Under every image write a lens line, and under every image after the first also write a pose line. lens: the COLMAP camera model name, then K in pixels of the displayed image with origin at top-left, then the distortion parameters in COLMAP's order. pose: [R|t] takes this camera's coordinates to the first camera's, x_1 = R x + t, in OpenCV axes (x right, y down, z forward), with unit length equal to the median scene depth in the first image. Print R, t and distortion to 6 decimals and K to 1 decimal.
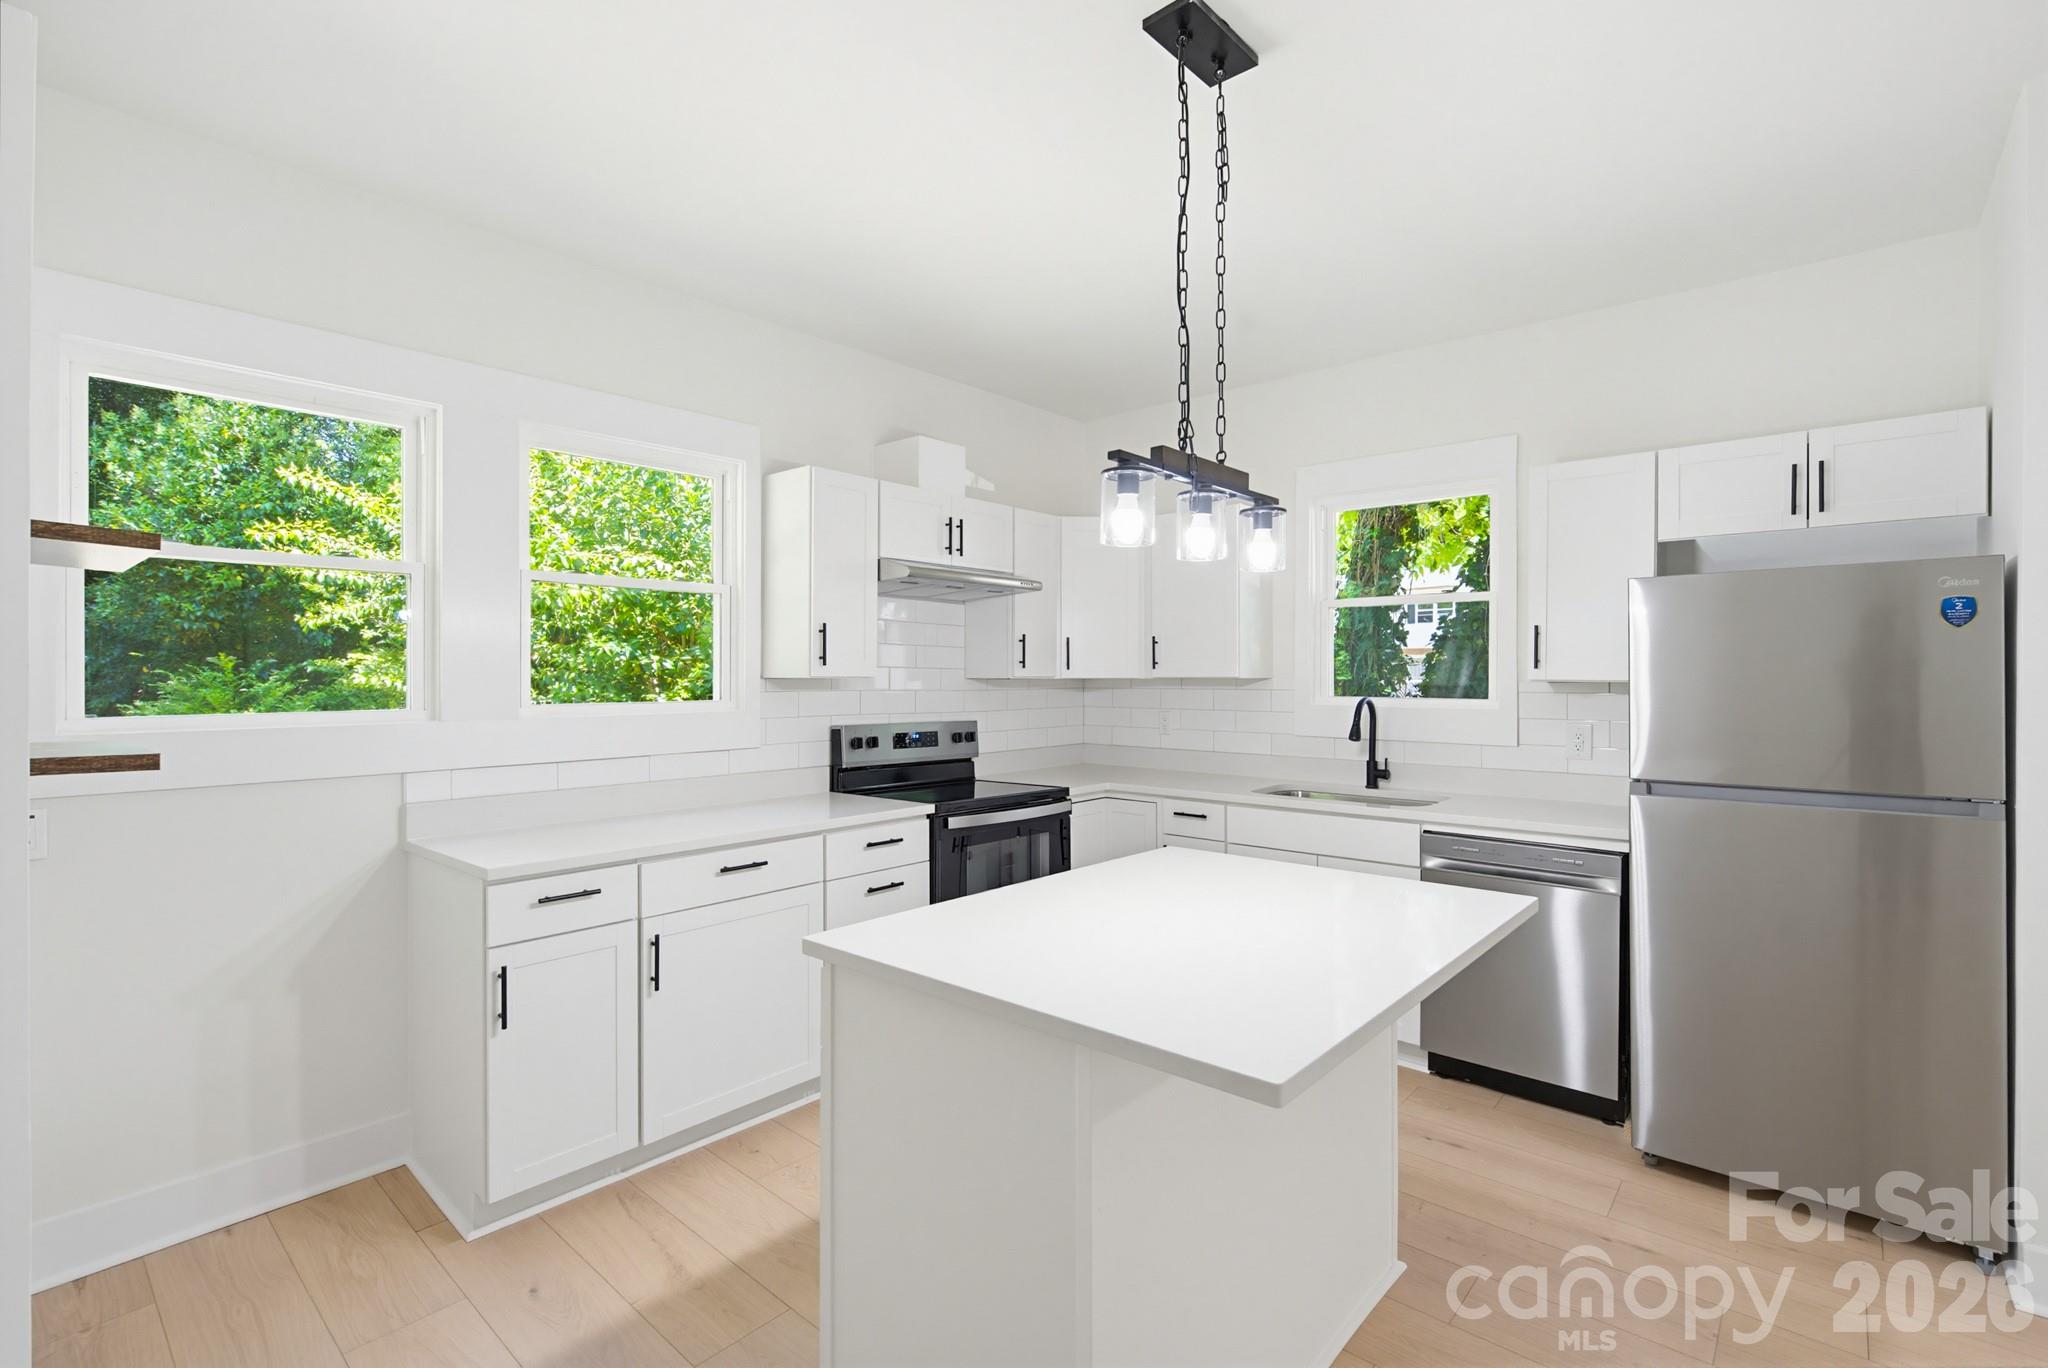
lens RADIAL K [[921.7, 0, 1028.3], [0, 921.7, 675.8], [0, 0, 1]] dist [0.000836, -0.000508]
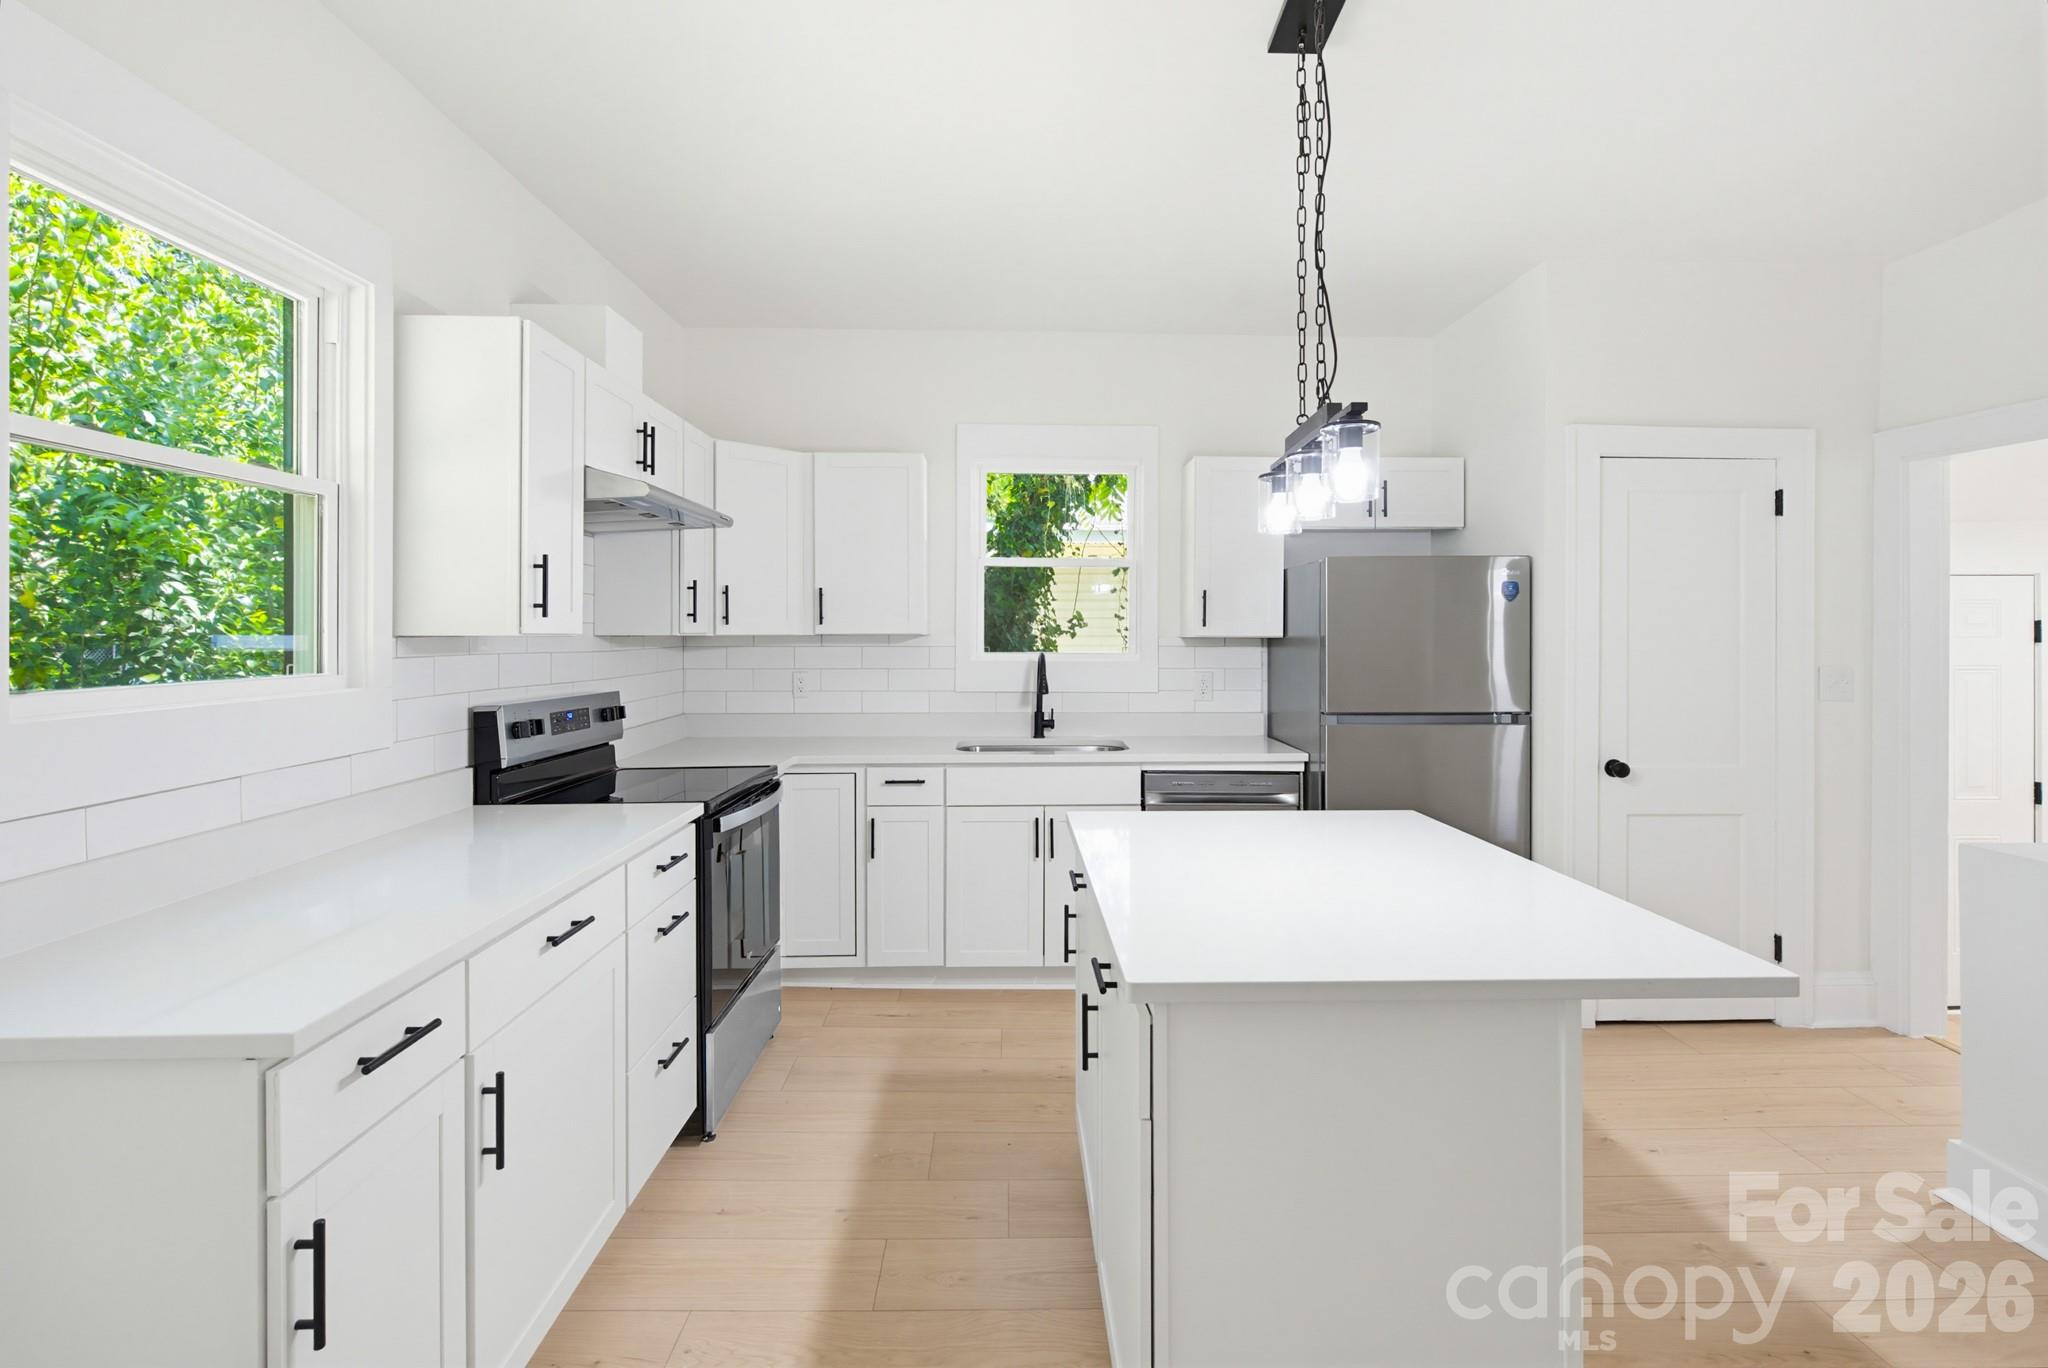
lens RADIAL K [[936.1, 0, 1021.4], [0, 936.1, 627.2], [0, 0, 1]] dist [0.001614, 0.000038]
pose [[0.743348, 0.002431, 0.668900, -0.380083], [0.000914, 0.999989, -0.004651, -0.000023], [-0.668904, 0.004069, 0.743338, 0.228100]]
